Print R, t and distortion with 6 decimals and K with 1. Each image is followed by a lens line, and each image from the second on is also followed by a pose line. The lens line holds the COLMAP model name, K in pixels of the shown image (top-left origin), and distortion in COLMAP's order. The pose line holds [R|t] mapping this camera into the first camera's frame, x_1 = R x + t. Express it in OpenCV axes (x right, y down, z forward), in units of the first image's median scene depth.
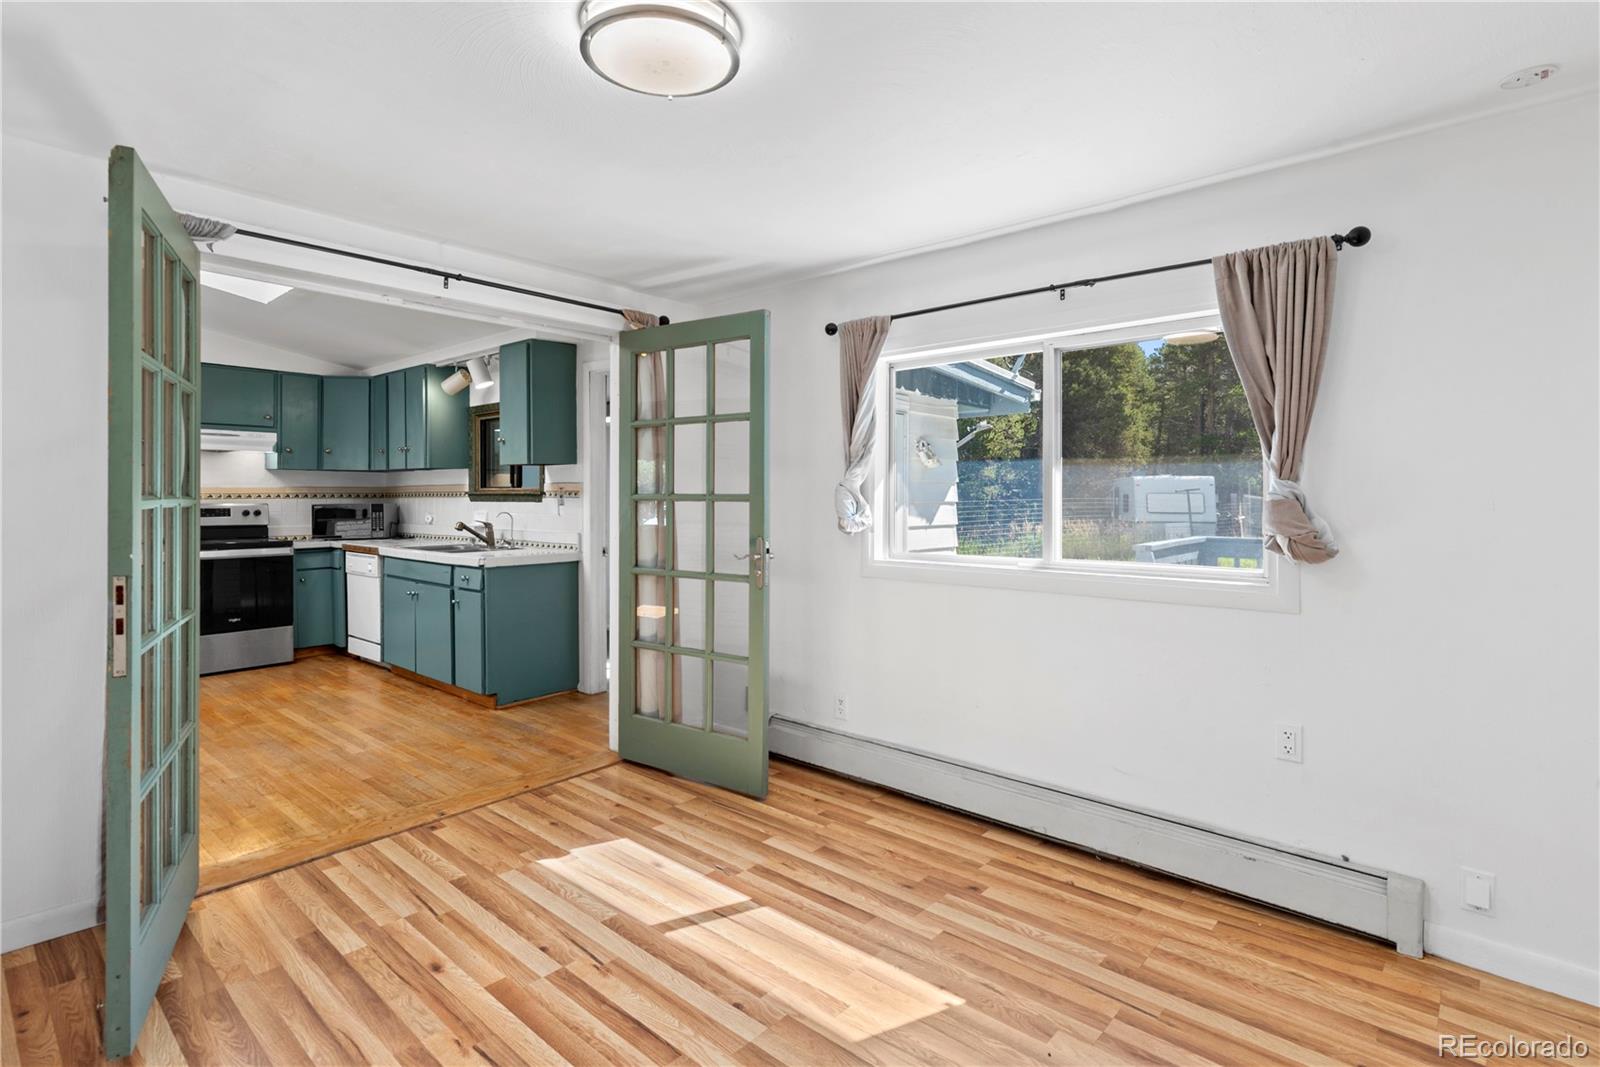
lens RADIAL K [[777.1, 0, 786.9], [0, 777.1, 510.5], [0, 0, 1]] dist [0.000675, -0.000283]
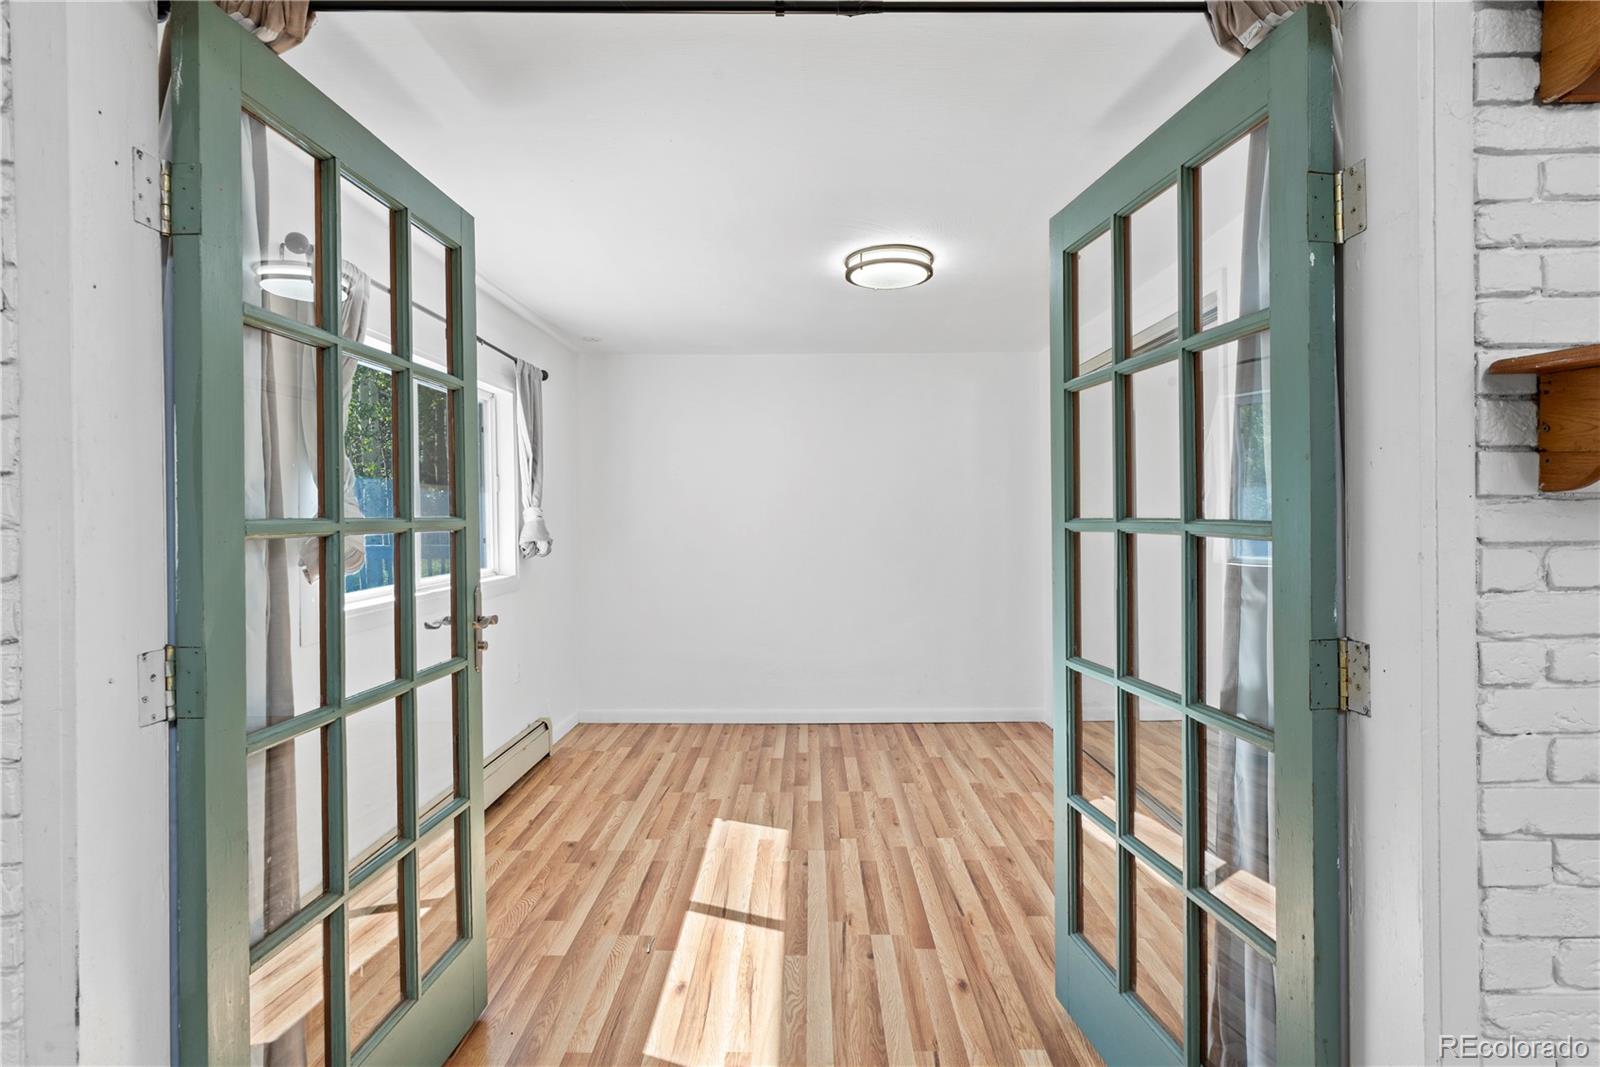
lens RADIAL K [[777.1, 0, 786.9], [0, 777.1, 510.5], [0, 0, 1]] dist [0.000675, -0.000283]
pose [[-0.650095, 0.006513, 0.759825, -1.122936], [0.019523, 0.999776, 0.008134, -0.045469], [-0.759602, 0.020122, -0.650077, 1.899961]]
